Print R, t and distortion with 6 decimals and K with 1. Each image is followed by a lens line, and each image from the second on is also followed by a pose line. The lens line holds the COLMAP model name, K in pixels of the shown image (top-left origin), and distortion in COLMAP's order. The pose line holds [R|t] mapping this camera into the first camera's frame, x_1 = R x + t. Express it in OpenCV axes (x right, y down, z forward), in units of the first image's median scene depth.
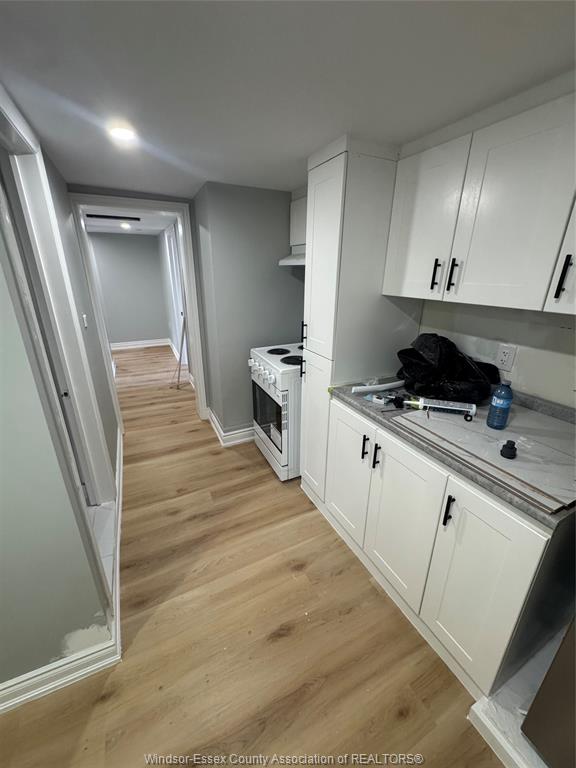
lens RADIAL K [[307.1, 0, 286.6], [0, 307.1, 382.2], [0, 0, 1]] dist [-0.004567, 0.000529]
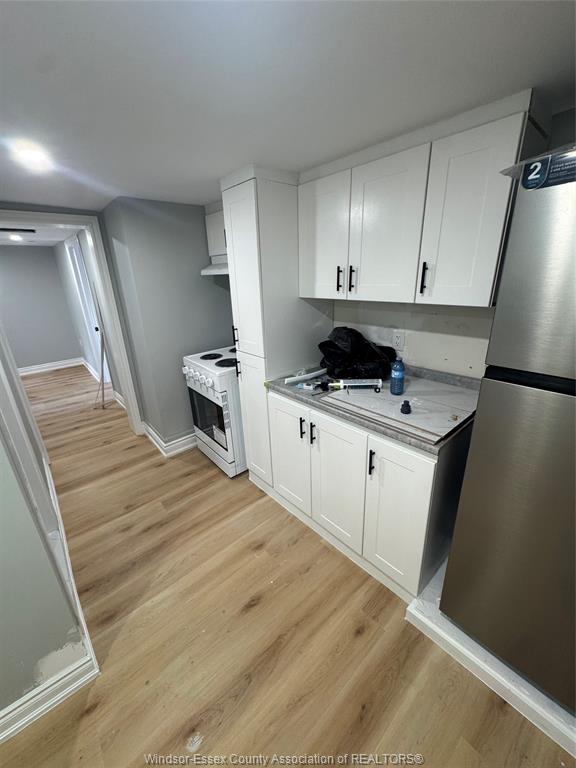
lens RADIAL K [[307.1, 0, 286.6], [0, 307.1, 381.9], [0, 0, 1]] dist [-0.004567, 0.000529]
pose [[0.965281, -0.125676, 0.228995, -0.046943], [0.128413, 0.991716, 0.002972, 0.025582], [-0.227472, 0.026538, 0.973423, -0.126192]]
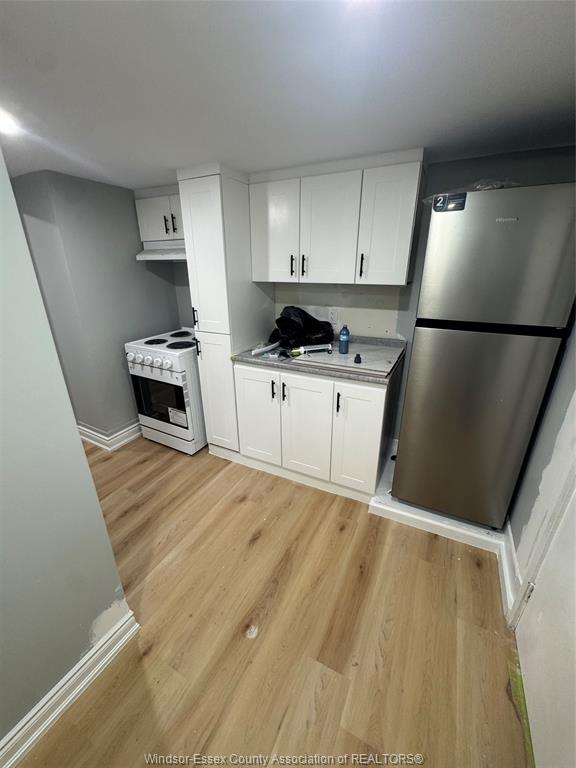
lens RADIAL K [[307.1, 0, 286.9], [0, 307.1, 380.9], [0, 0, 1]] dist [-0.004567, 0.000529]
pose [[0.803494, -0.219174, 0.553498, -0.449393], [0.213502, 0.974001, 0.075751, 0.077560], [-0.555711, 0.057308, 0.829398, -0.196717]]
